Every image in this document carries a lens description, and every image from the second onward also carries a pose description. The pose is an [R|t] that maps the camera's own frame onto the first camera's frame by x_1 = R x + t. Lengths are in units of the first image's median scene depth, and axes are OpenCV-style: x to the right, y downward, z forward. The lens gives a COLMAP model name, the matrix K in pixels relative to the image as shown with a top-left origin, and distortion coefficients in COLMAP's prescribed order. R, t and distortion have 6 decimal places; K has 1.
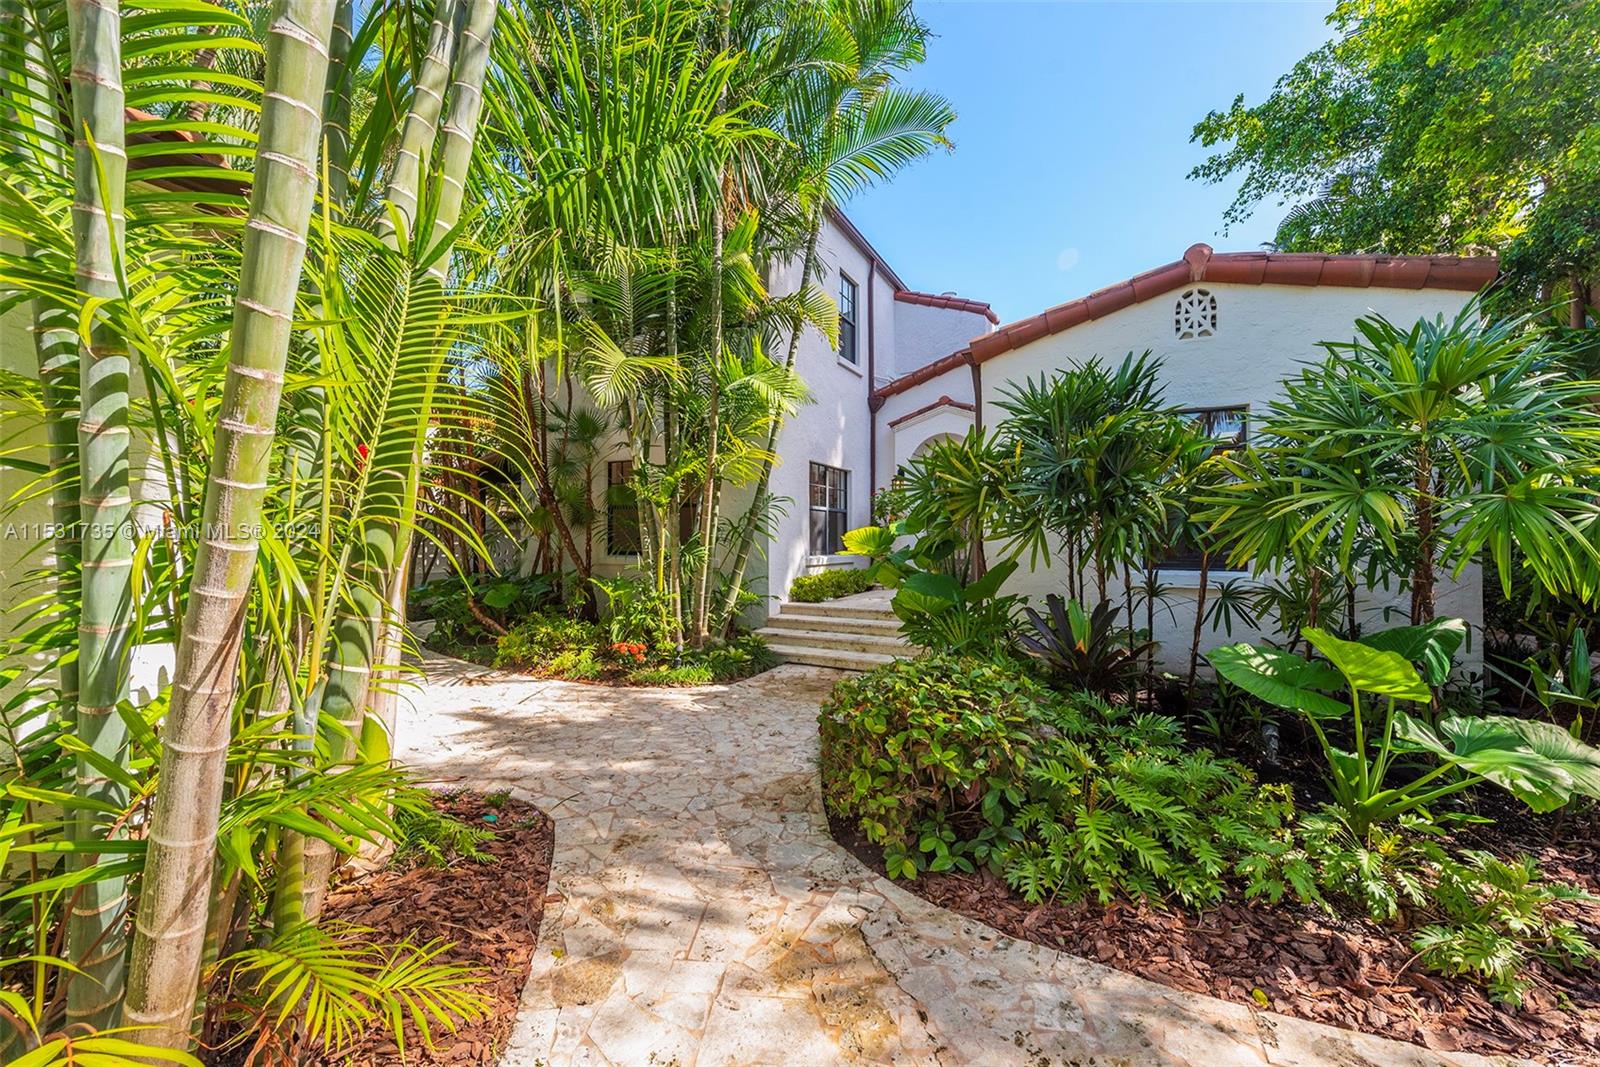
lens RADIAL K [[634.0, 0, 804.9], [0, 634.0, 534.2], [0, 0, 1]] dist [0.003984, -0.000392]
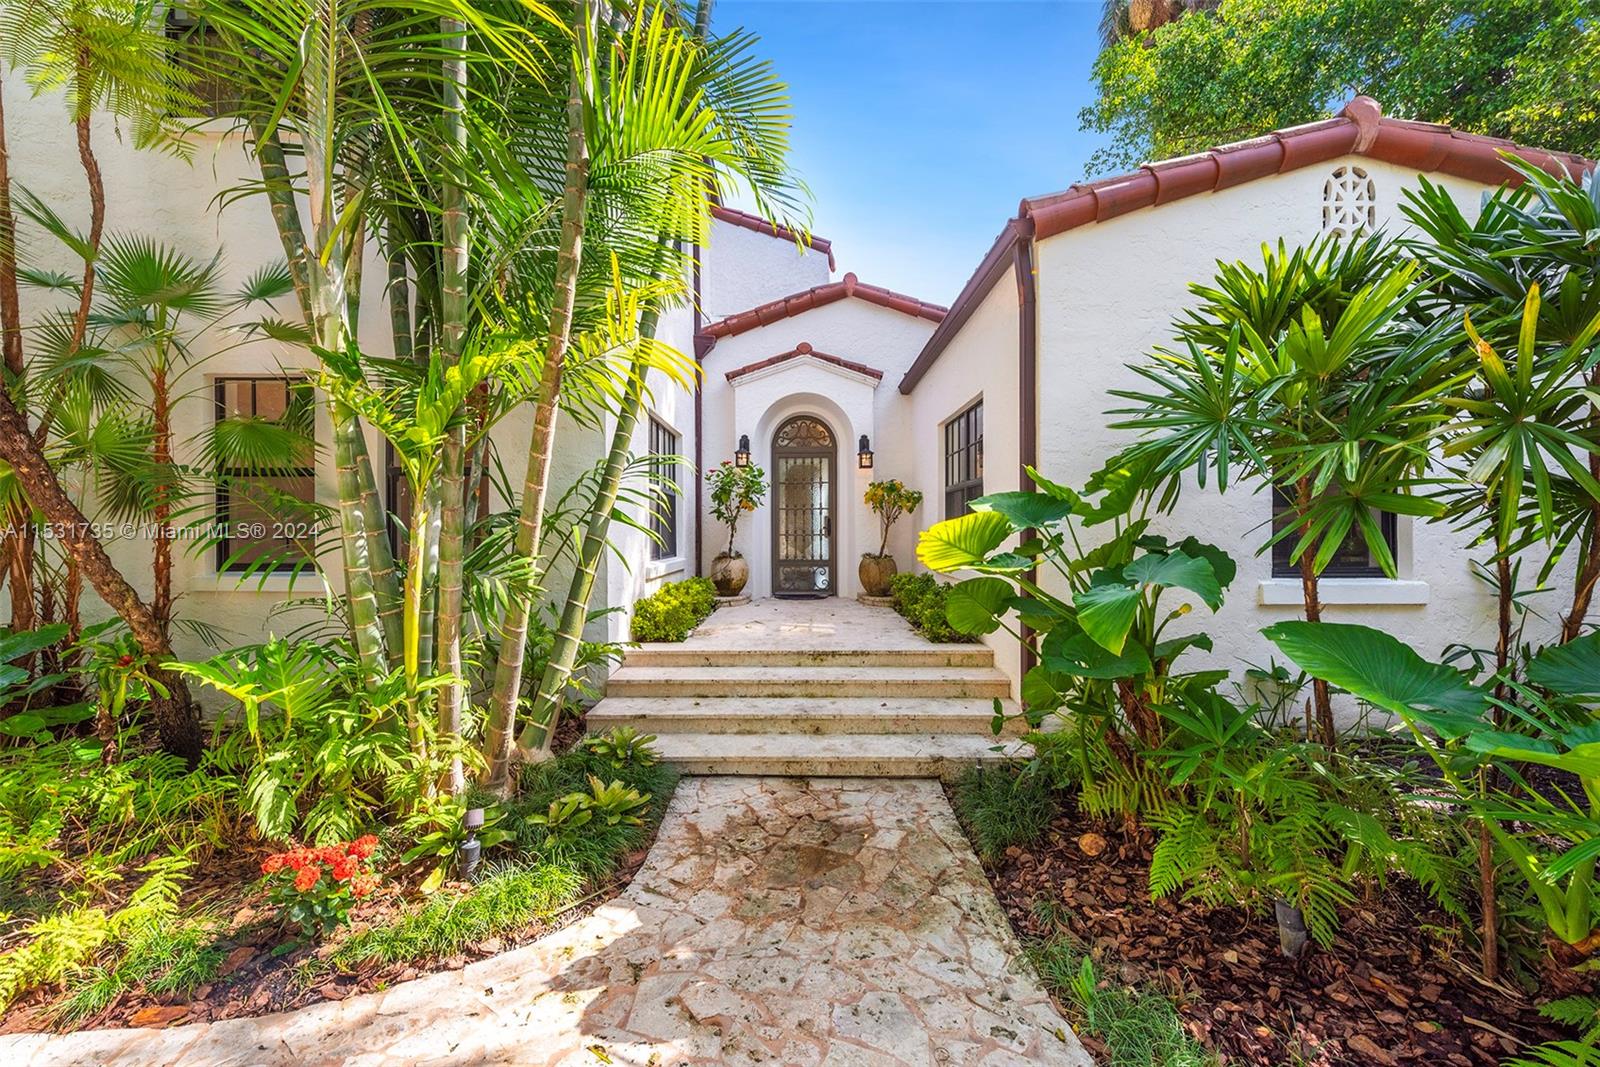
lens RADIAL K [[634.0, 0, 804.9], [0, 634.0, 534.2], [0, 0, 1]] dist [0.003984, -0.000392]
pose [[0.895769, -0.007857, 0.444450, -0.165969], [0.005135, 0.999960, 0.007328, 0.002032], [-0.444489, -0.004282, 0.895774, 0.489803]]
